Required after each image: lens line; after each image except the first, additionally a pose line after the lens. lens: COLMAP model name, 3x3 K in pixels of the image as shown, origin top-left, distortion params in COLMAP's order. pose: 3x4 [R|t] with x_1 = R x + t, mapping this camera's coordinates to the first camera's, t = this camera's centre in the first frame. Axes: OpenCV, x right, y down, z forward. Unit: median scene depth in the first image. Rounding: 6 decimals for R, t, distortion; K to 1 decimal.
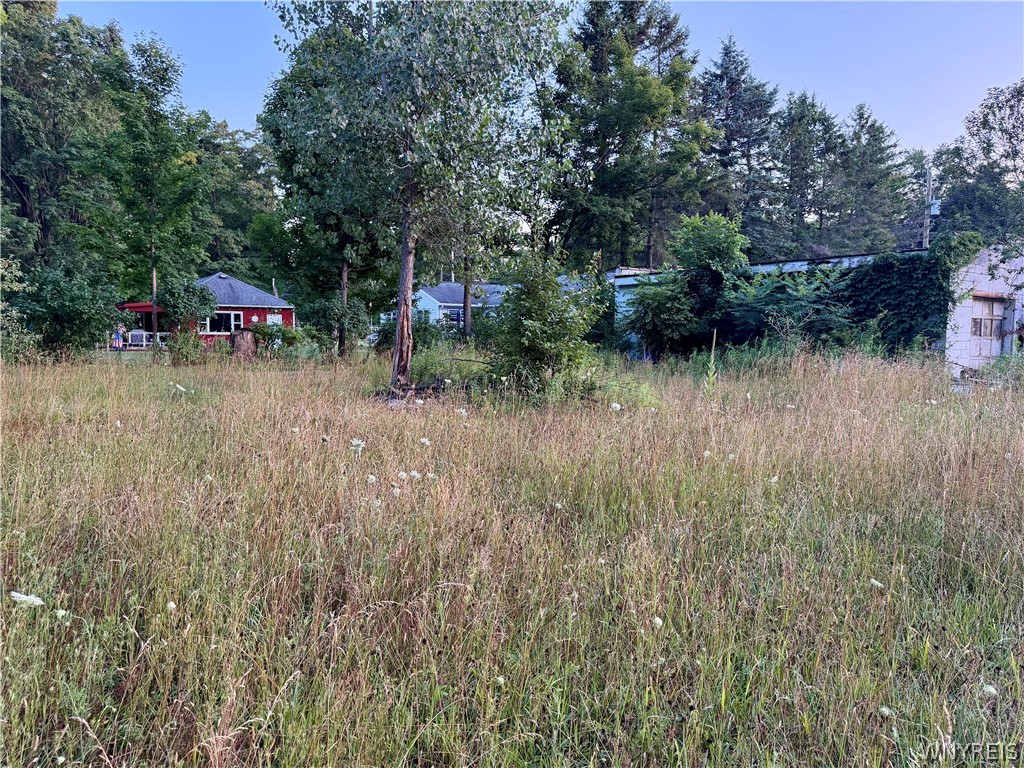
lens RADIAL K [[724.3, 0, 512.5], [0, 724.3, 394.6], [0, 0, 1]] dist [0.048530, -0.063883]
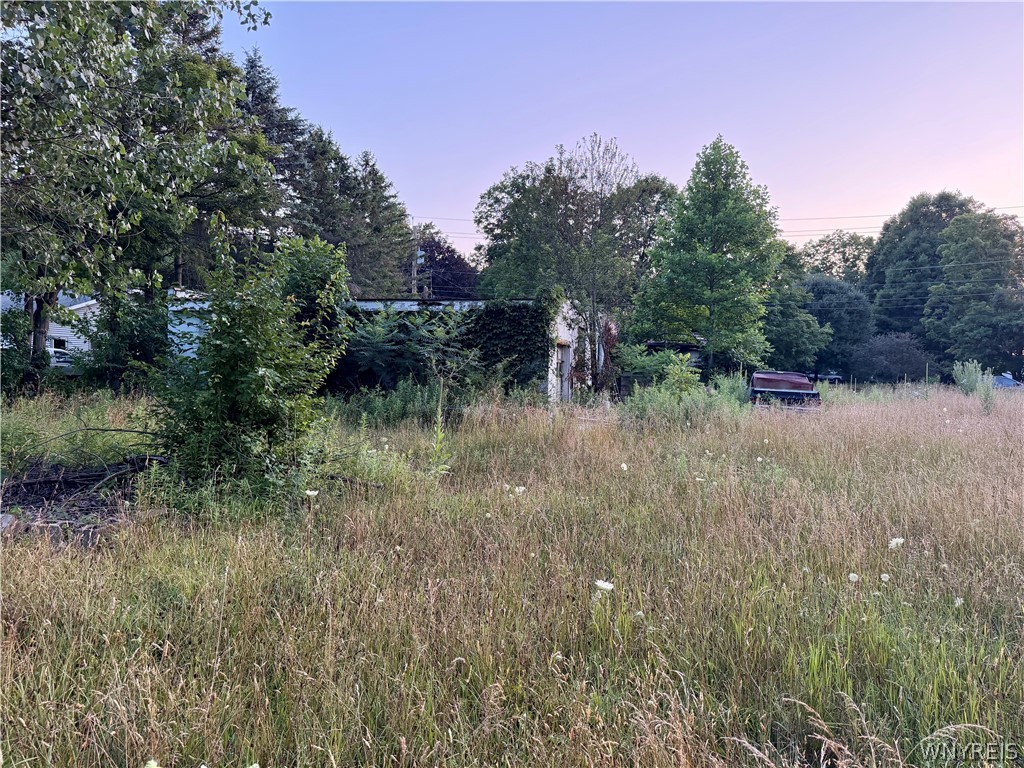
lens RADIAL K [[724.3, 0, 502.4], [0, 724.3, 387.4], [0, 0, 1]] dist [0.048530, -0.063883]
pose [[0.731604, -0.015114, 0.681562, -0.175154], [0.048093, 0.998408, -0.029484, -0.032835], [-0.680031, 0.054349, 0.731166, 0.214929]]
